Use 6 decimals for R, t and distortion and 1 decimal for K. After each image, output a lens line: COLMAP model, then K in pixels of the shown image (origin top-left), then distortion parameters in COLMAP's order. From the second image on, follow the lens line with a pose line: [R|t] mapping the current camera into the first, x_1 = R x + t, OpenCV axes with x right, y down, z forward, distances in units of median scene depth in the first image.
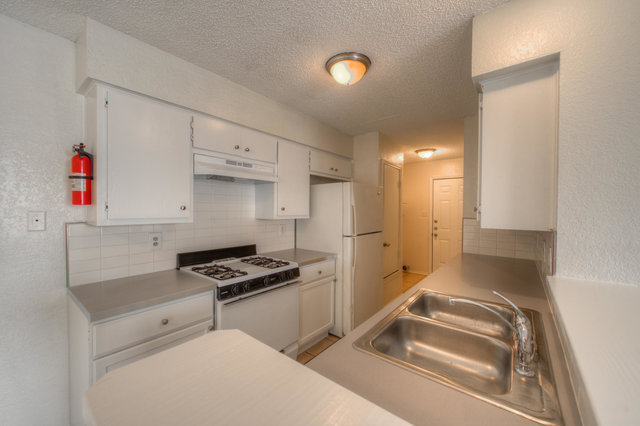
lens RADIAL K [[249.8, 0, 320.6], [0, 249.8, 213.0], [0, 0, 1]] dist [0.002022, -0.000021]
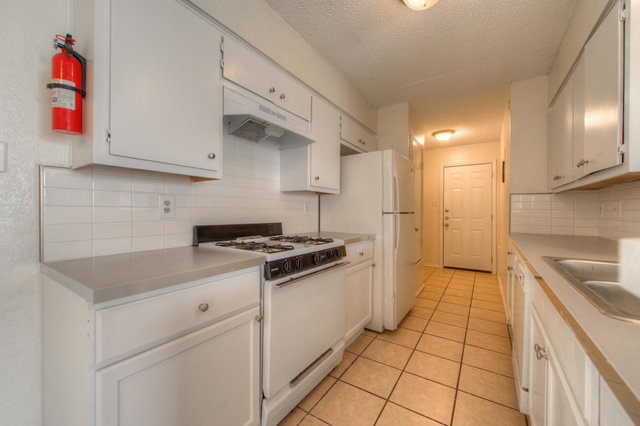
lens RADIAL K [[249.8, 0, 320.1], [0, 249.8, 213.2], [0, 0, 1]] dist [0.002022, -0.000021]
pose [[0.996759, -0.002710, 0.080400, -0.246184], [0.003664, 0.999925, -0.011716, 0.129978], [-0.080362, 0.011972, 0.996694, 0.210037]]
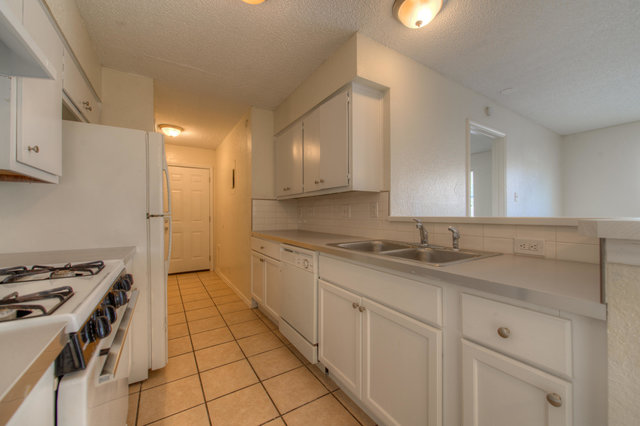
lens RADIAL K [[249.8, 0, 322.0], [0, 249.8, 212.3], [0, 0, 1]] dist [0.002022, -0.000021]
pose [[0.328089, -0.000181, 0.944647, -0.463210], [0.023967, 0.999680, -0.008132, 0.126877], [-0.944343, 0.025308, 0.327988, 0.478313]]
